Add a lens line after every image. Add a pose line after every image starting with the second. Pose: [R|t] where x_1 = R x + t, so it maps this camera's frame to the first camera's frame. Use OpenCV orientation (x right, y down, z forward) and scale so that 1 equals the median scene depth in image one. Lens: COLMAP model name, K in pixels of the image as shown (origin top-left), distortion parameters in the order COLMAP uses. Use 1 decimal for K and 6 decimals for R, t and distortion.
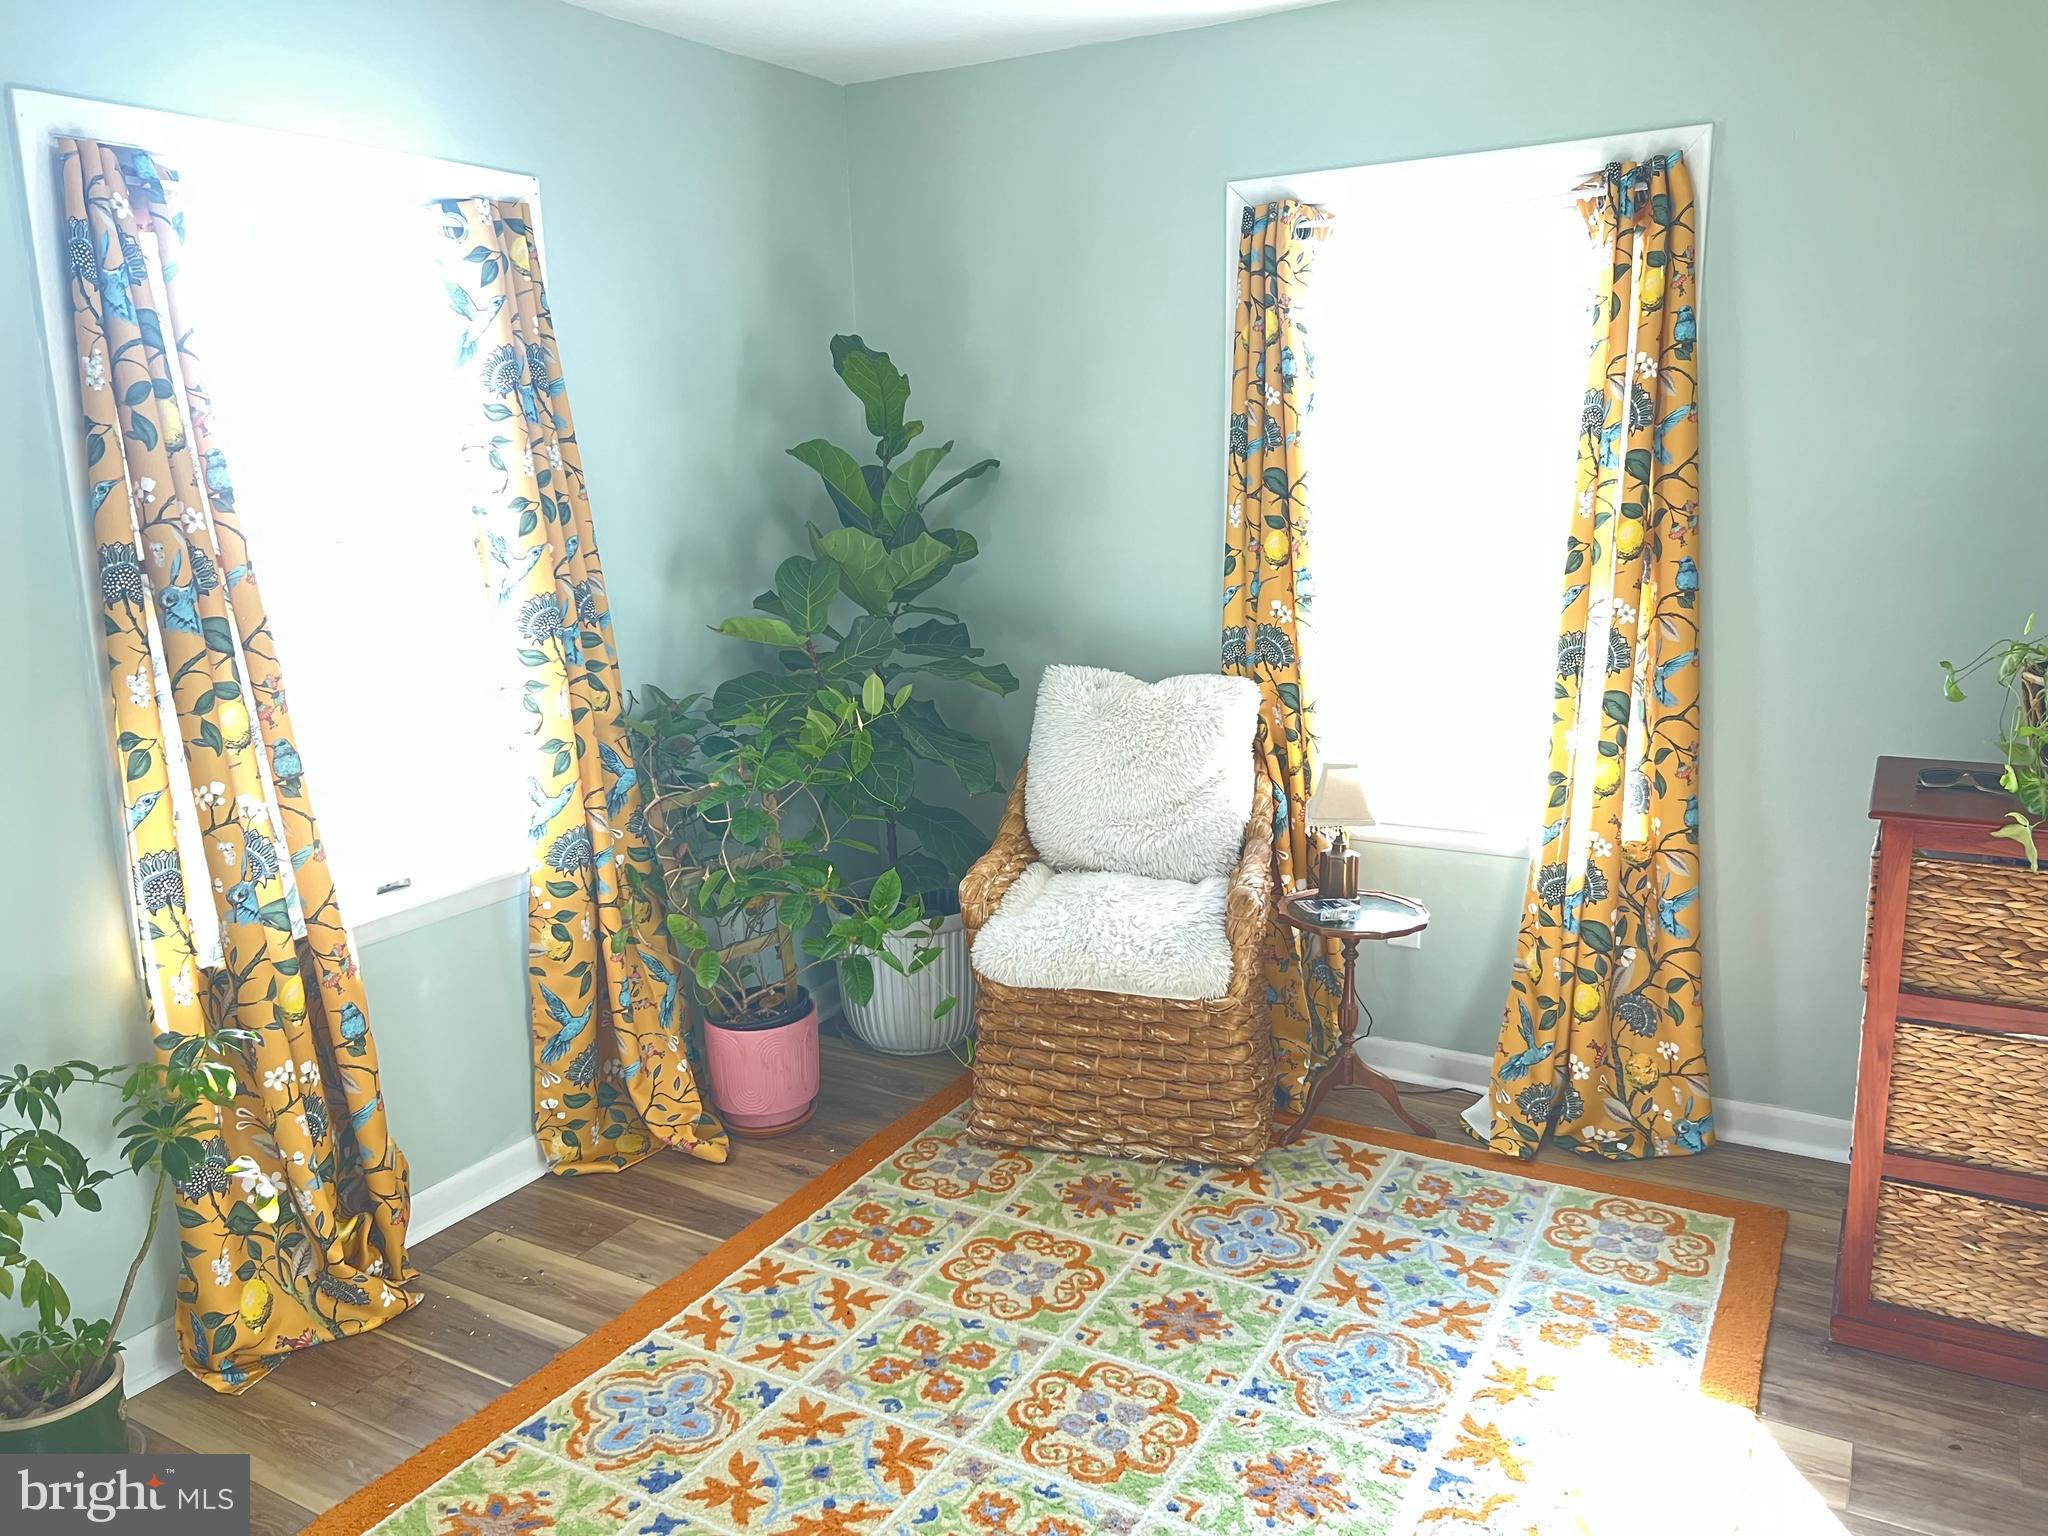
lens RADIAL K [[1555.7, 0, 1028.2], [0, 1555.7, 768.3], [0, 0, 1]] dist [0.061928, -0.072567]
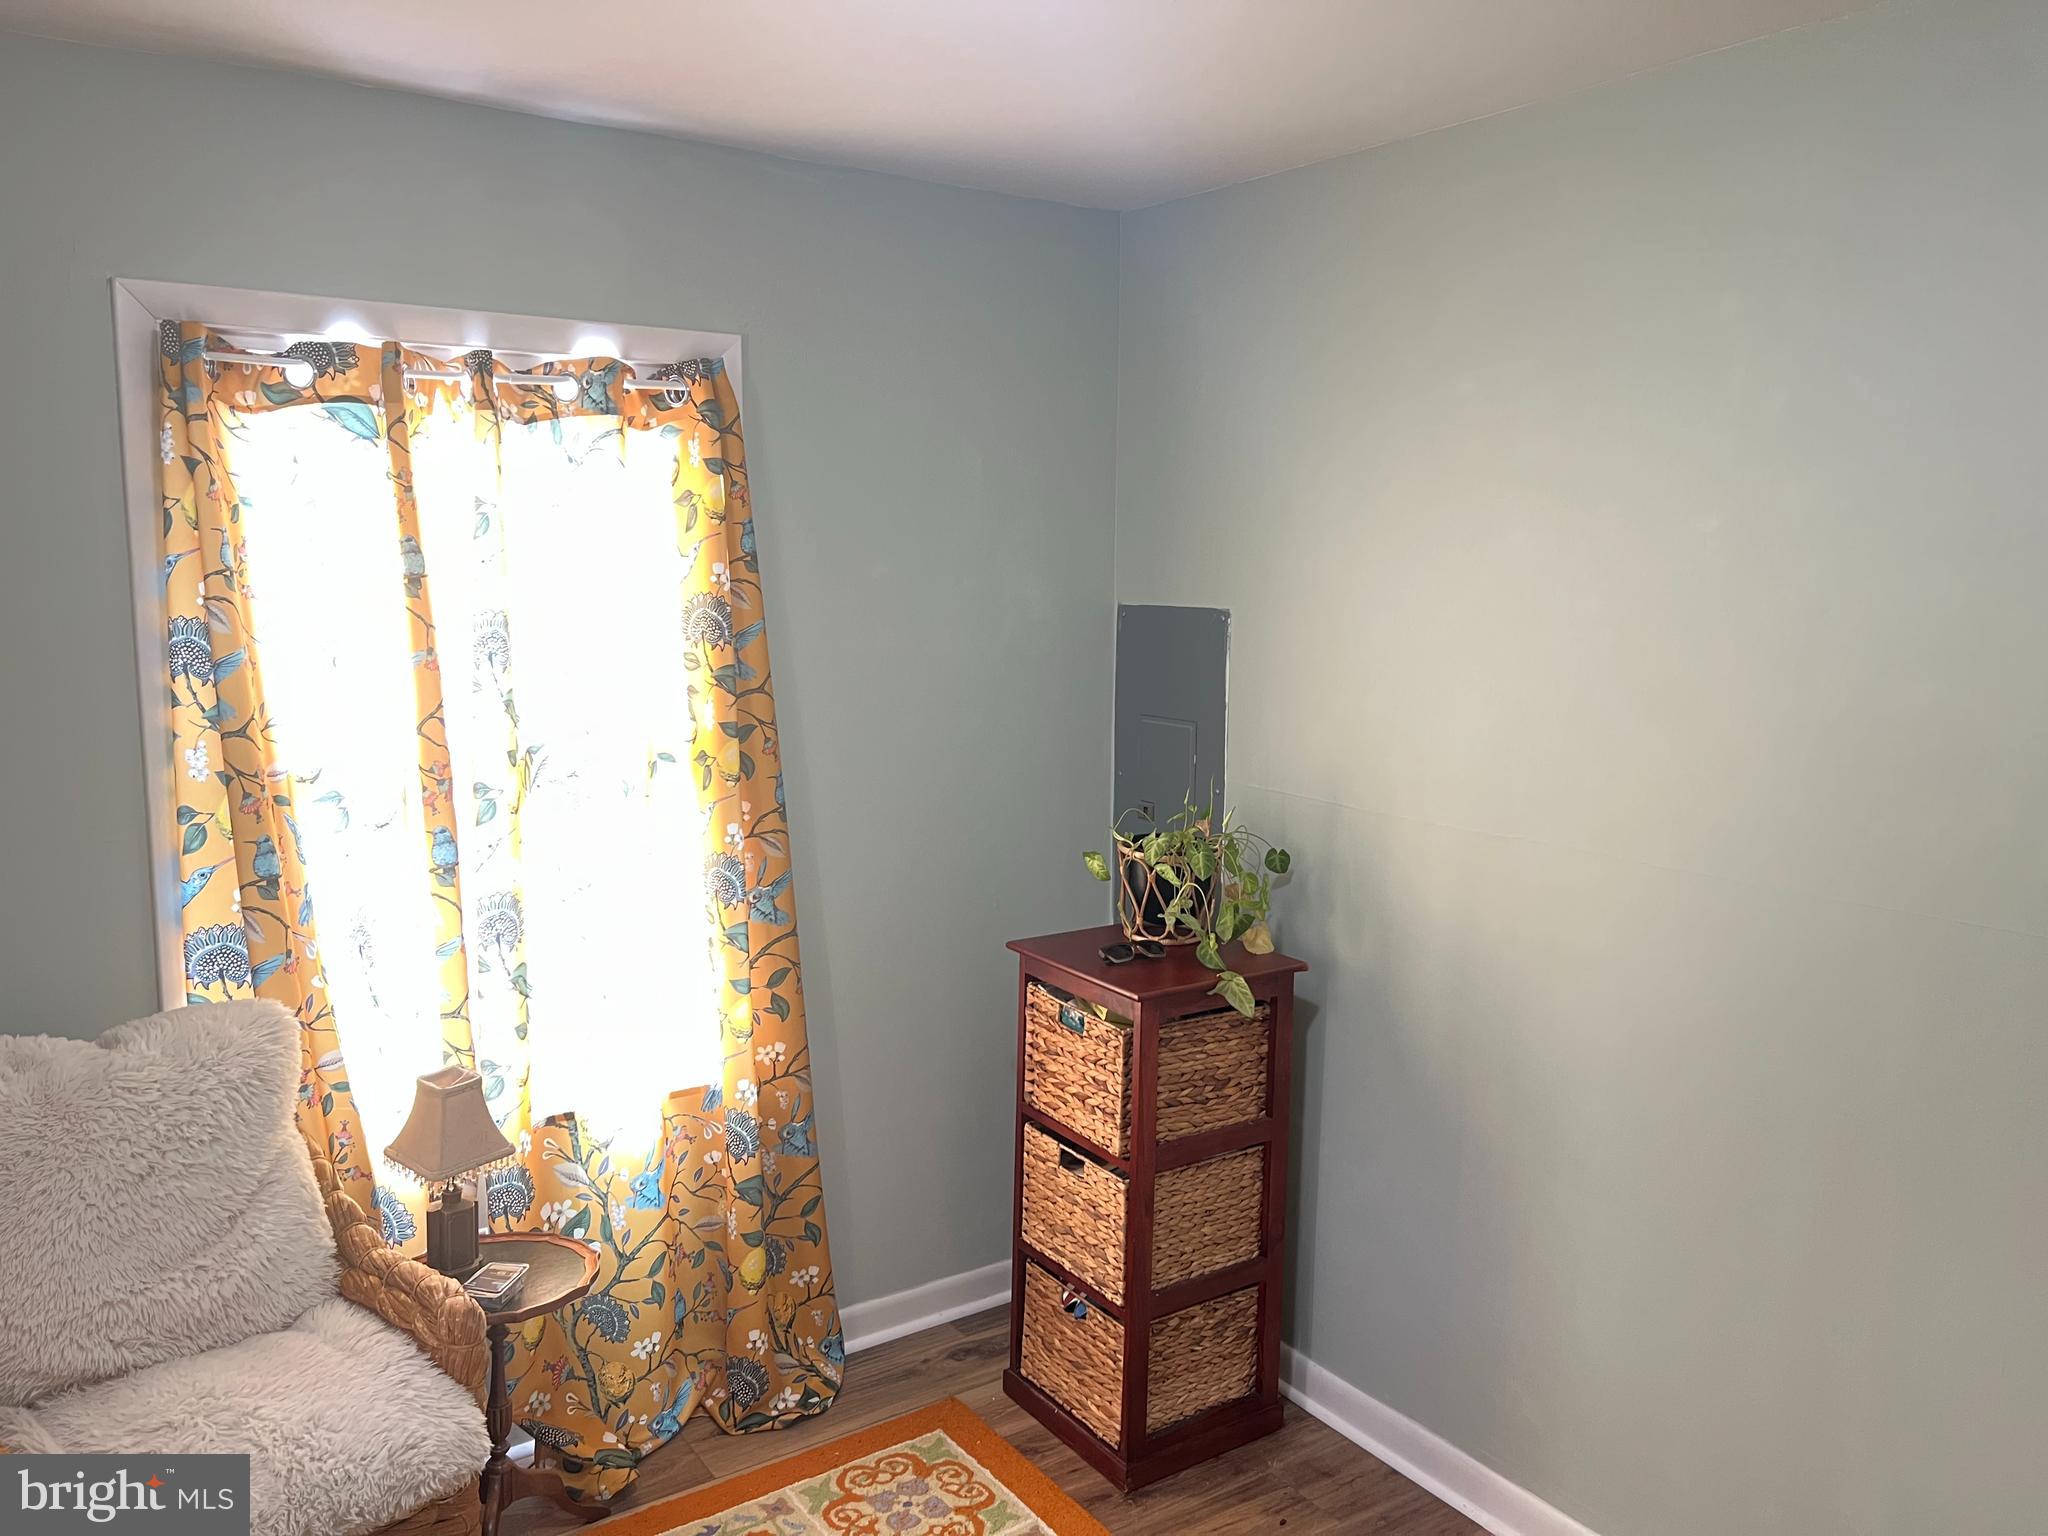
lens RADIAL K [[1555.7, 0, 1020.5], [0, 1555.7, 766.4], [0, 0, 1]] dist [0.061928, -0.072567]
pose [[0.430512, -0.090125, 0.898074, -0.364102], [0.169824, 0.985320, 0.017472, -0.127882], [-0.886465, 0.144992, 0.439497, 0.439693]]
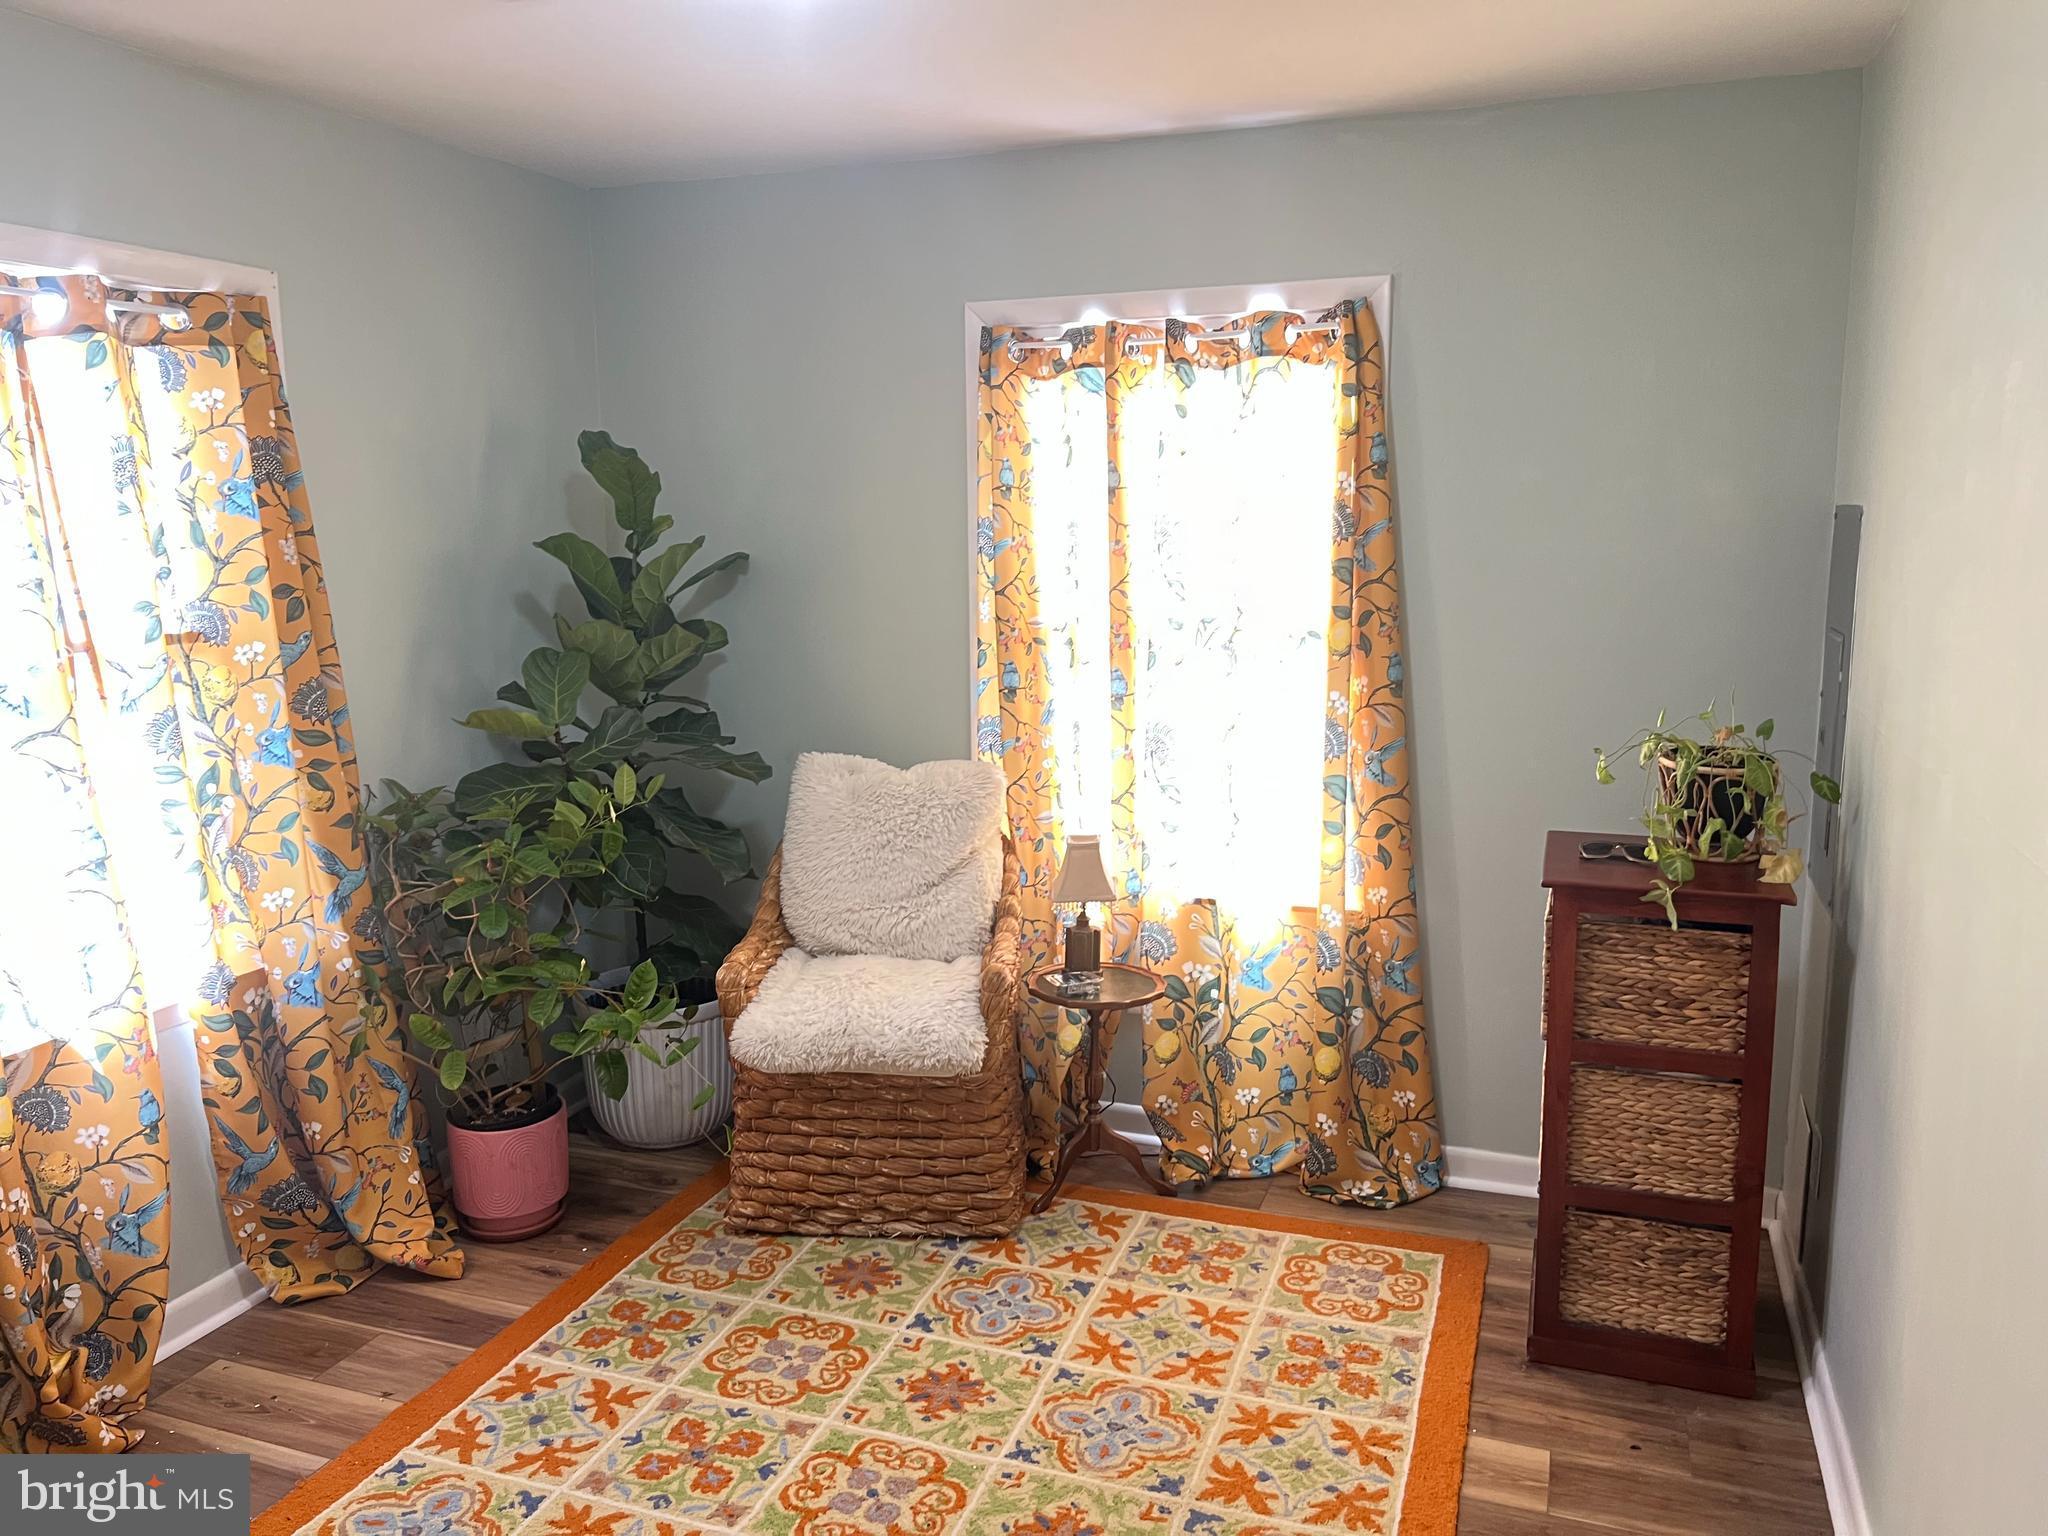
lens RADIAL K [[1555.7, 0, 1034.9], [0, 1555.7, 760.2], [0, 0, 1]] dist [0.061928, -0.072567]
pose [[0.984500, -0.011877, 0.174981, -0.018294], [0.021178, 0.998454, -0.051386, -0.006977], [-0.174100, 0.054295, 0.983230, -0.042434]]
